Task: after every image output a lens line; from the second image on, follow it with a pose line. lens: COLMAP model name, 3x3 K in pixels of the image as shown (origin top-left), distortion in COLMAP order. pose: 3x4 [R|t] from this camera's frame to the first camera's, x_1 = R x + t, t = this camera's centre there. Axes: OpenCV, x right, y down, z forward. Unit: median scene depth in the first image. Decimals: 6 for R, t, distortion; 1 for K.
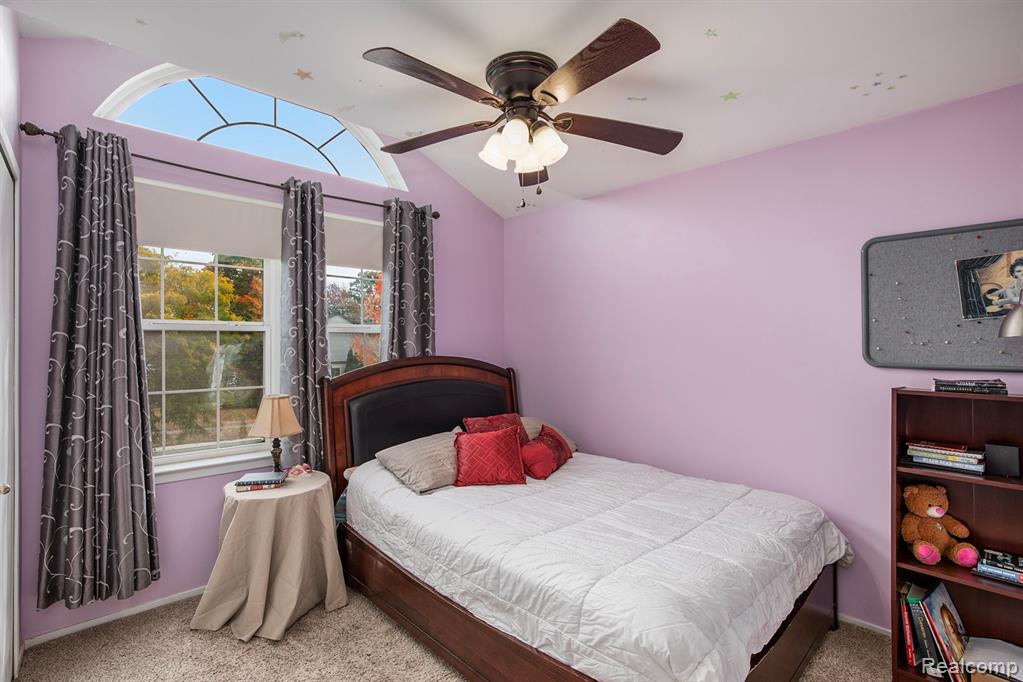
lens RADIAL K [[477.1, 0, 507.2], [0, 477.1, 339.8], [0, 0, 1]] dist [-0.022808, 0.003127]
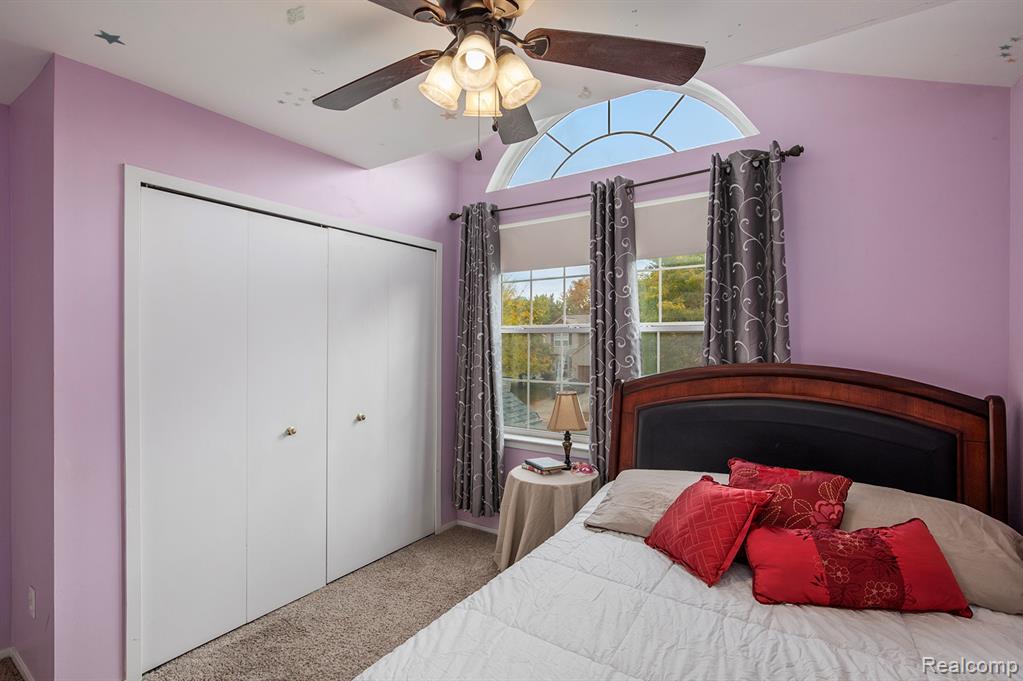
lens RADIAL K [[477.1, 0, 508.3], [0, 477.1, 339.4], [0, 0, 1]] dist [-0.022808, 0.003127]
pose [[0.222808, -0.004111, -0.974854, 0.477530], [0.005390, 0.999981, -0.002985, 0.000152], [0.974847, -0.004589, 0.222826, 0.552606]]
